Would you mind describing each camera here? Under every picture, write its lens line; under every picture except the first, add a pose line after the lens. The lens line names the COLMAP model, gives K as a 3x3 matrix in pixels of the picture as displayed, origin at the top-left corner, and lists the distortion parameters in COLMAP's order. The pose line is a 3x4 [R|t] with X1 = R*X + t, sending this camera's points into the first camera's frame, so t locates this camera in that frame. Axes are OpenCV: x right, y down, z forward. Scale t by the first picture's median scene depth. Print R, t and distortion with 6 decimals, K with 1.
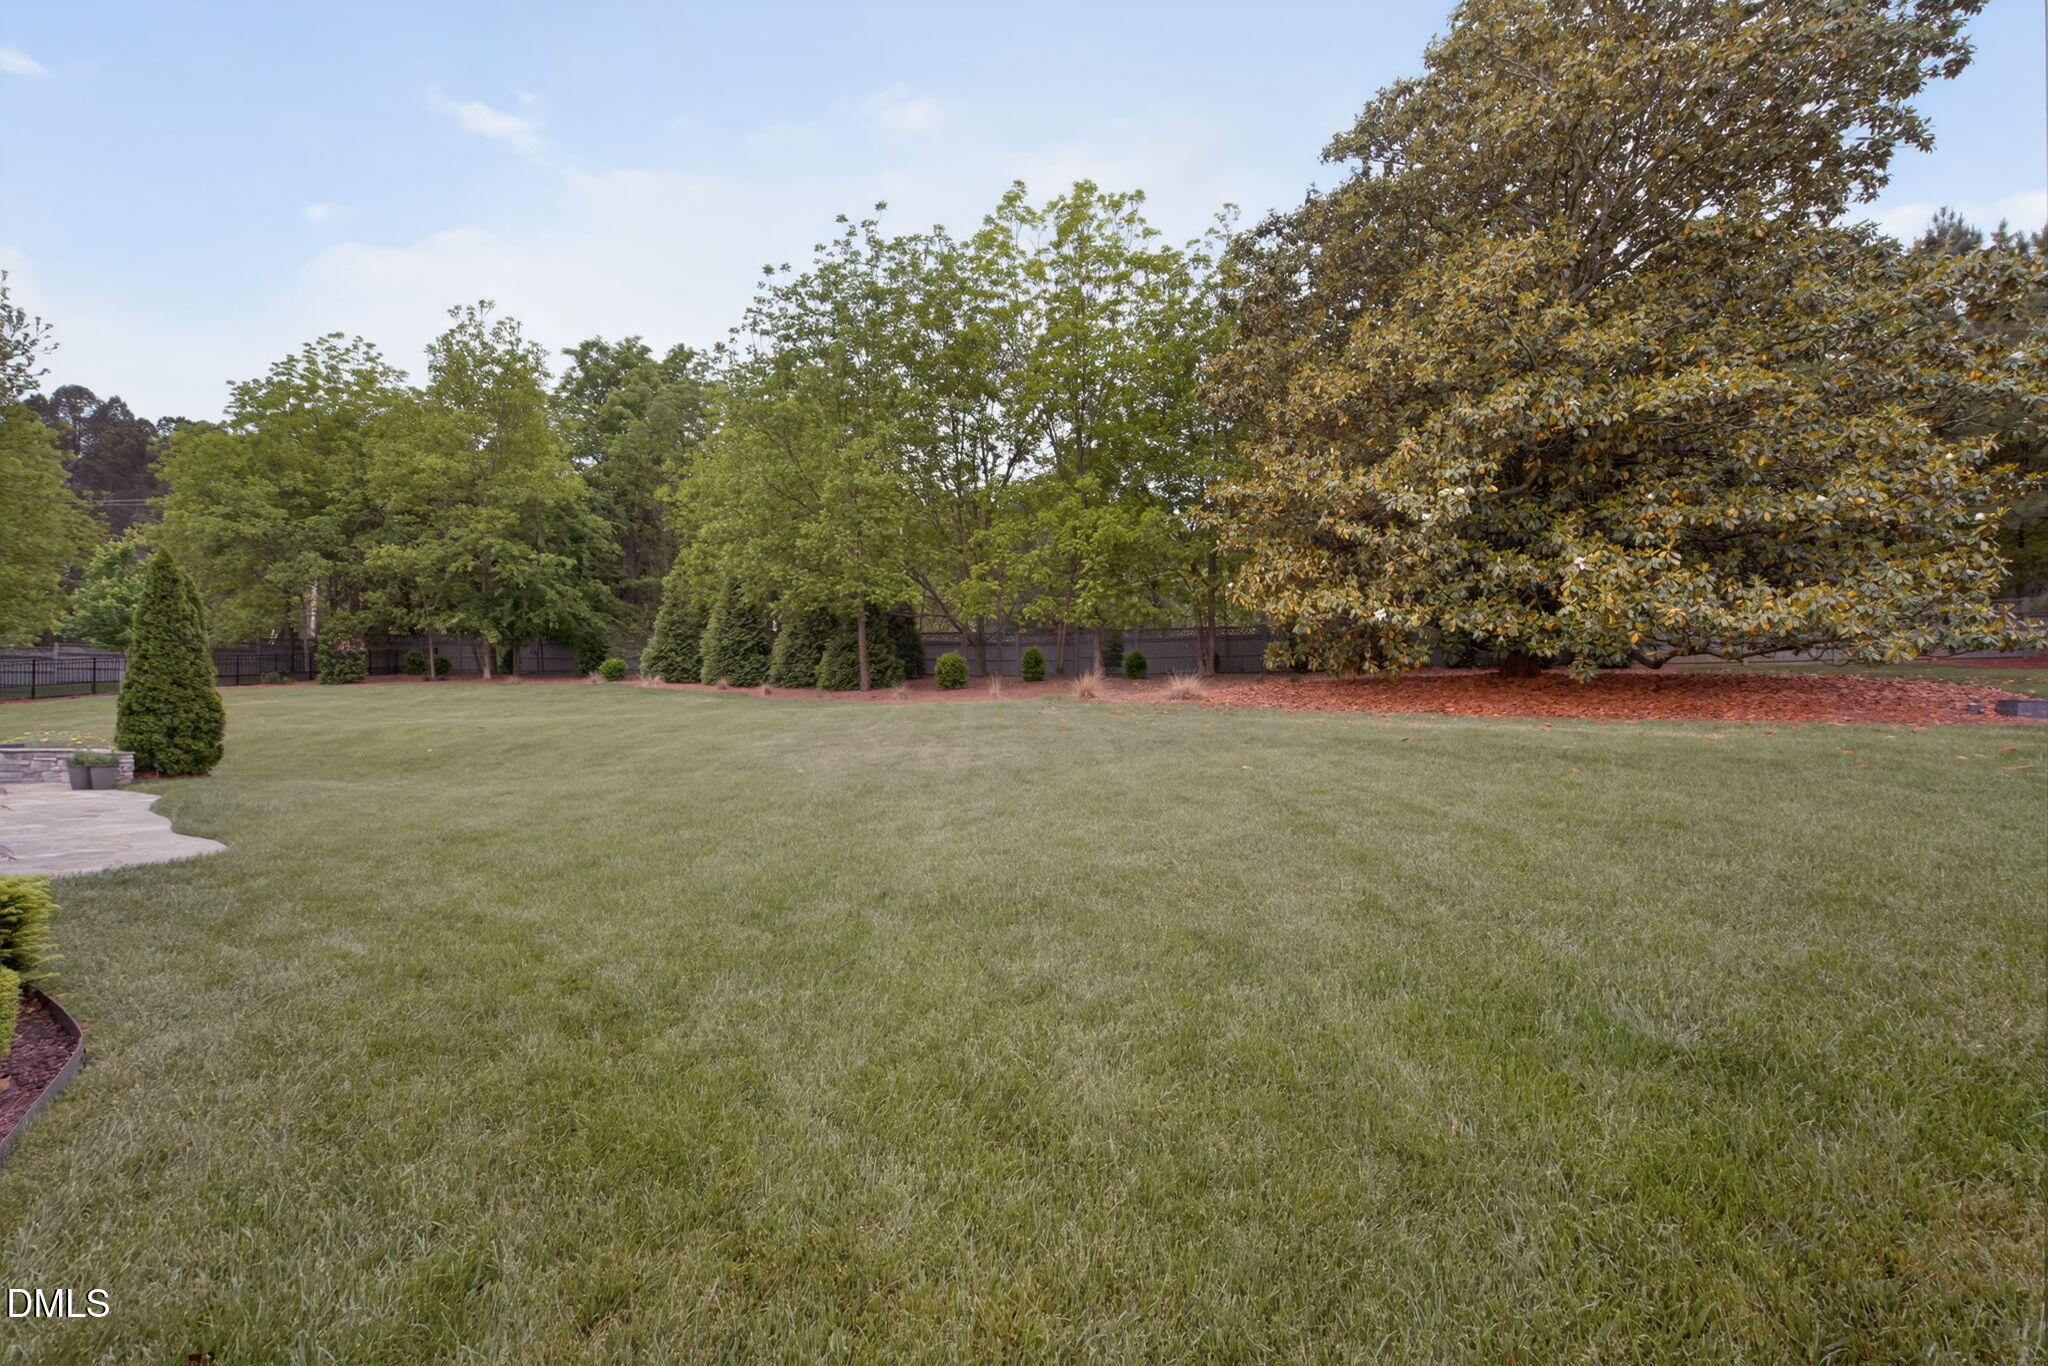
lens RADIAL K [[917.6, 0, 1015.9], [0, 917.6, 667.6], [0, 0, 1]] dist [-0.000852, -0.000493]
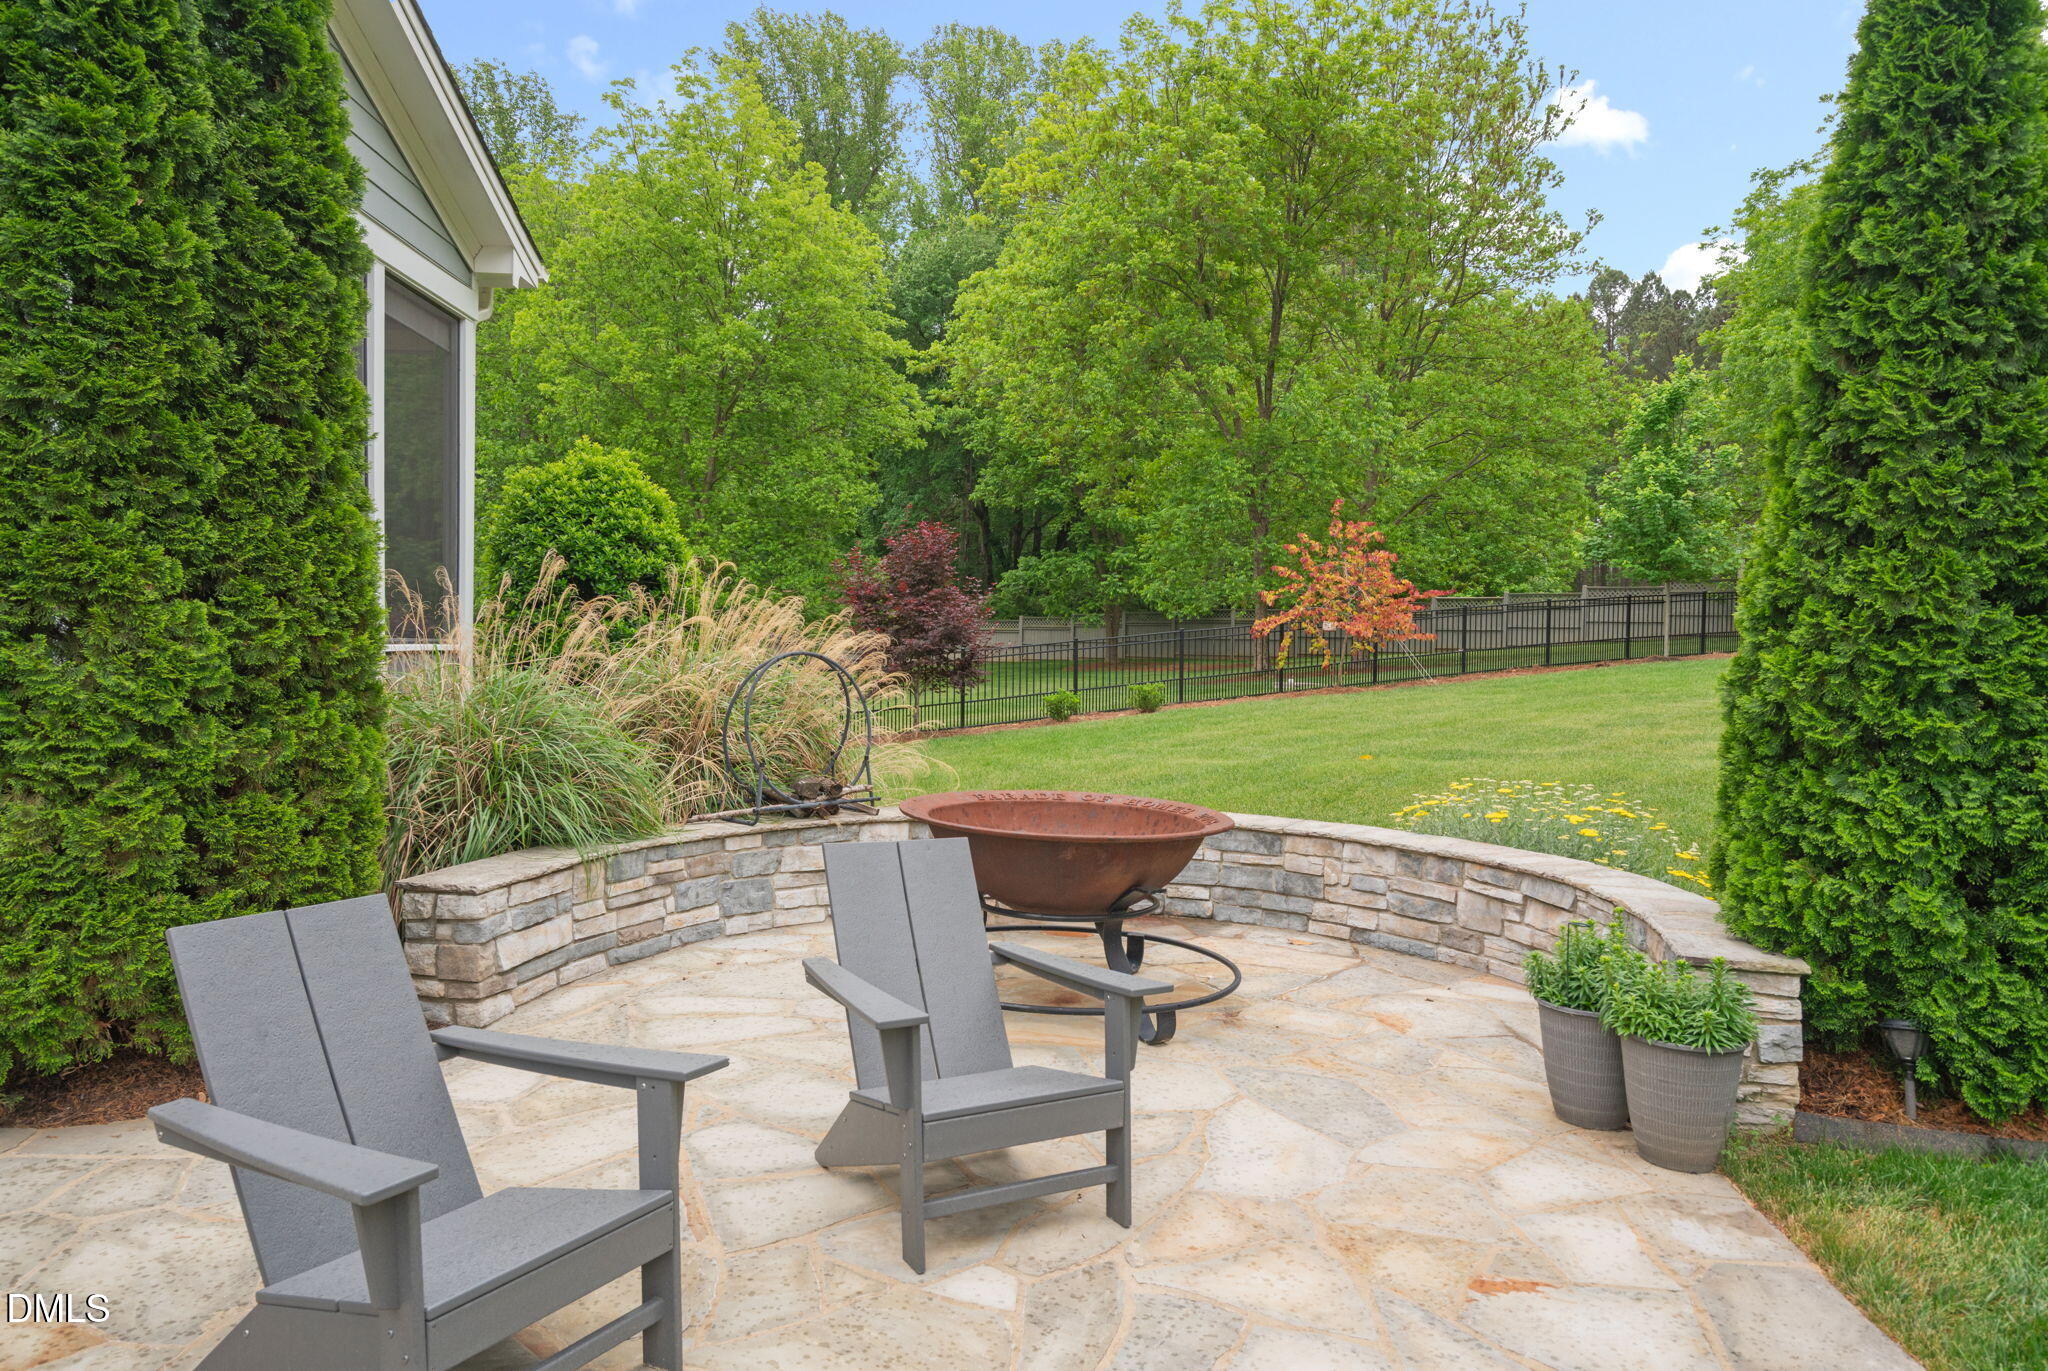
lens RADIAL K [[1299.2, 0, 1024.0], [0, 1299.2, 685.5], [0, 0, 1]] dist [0.005509, 0.002088]
pose [[0.342375, 0.028874, -0.939120, -0.752749], [0.012463, 0.999300, 0.035268, 0.023324], [0.939481, -0.023779, 0.341775, 0.744858]]
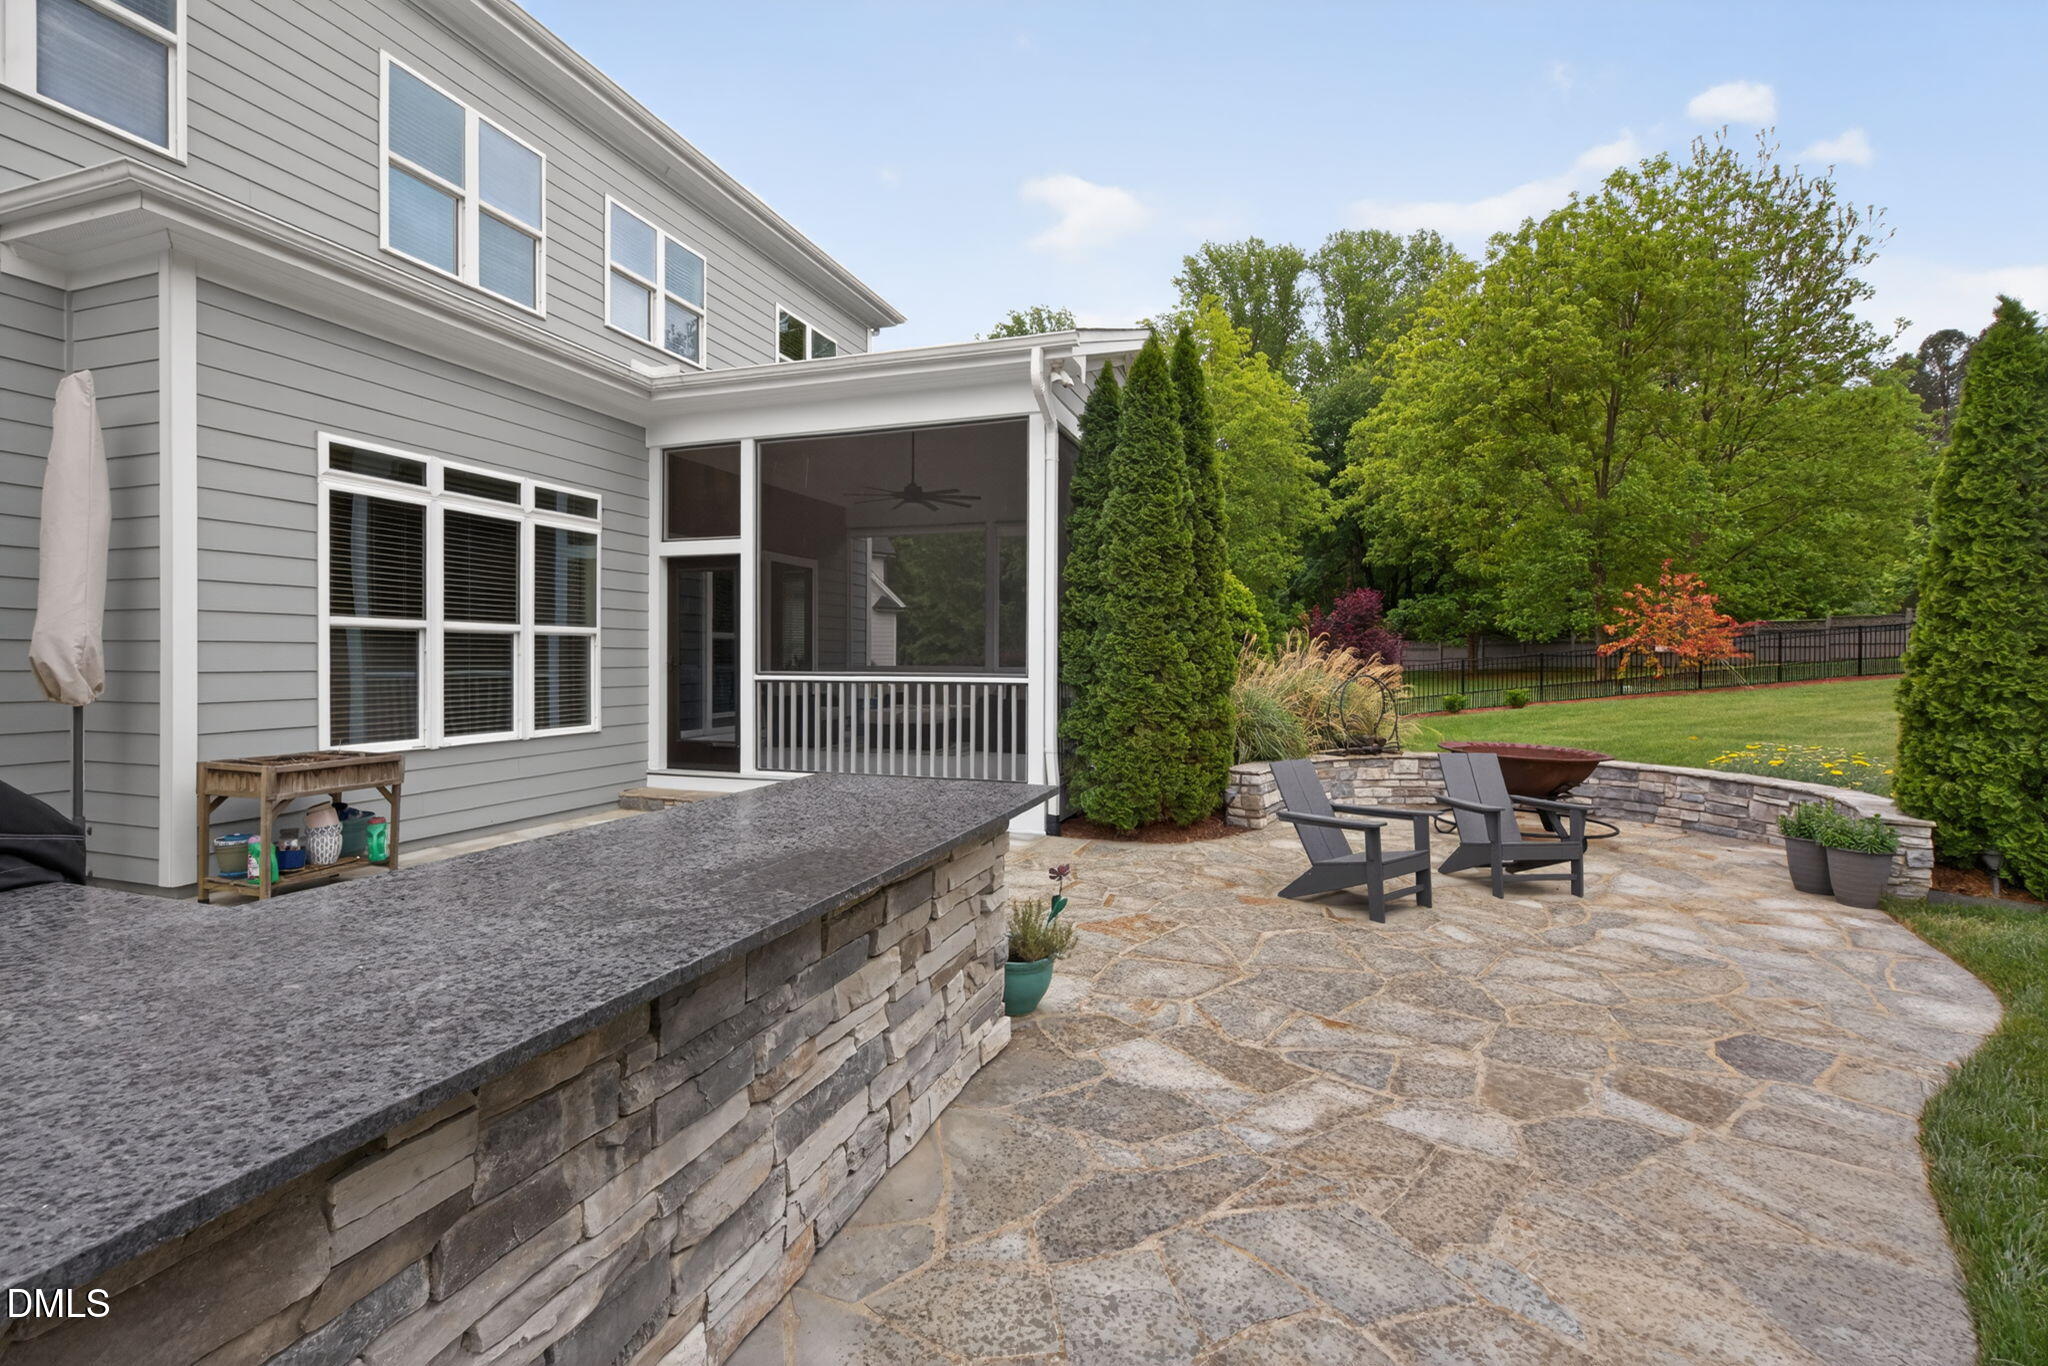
lens RADIAL K [[897.2, 0, 1020.9], [0, 897.2, 670.5], [0, 0, 1]] dist [0.000683, -0.000970]
pose [[-0.036817, 0.008705, -0.999284, -0.540643], [0.023163, 0.999701, 0.007855, 0.012252], [0.999054, -0.022857, -0.037008, 0.600476]]
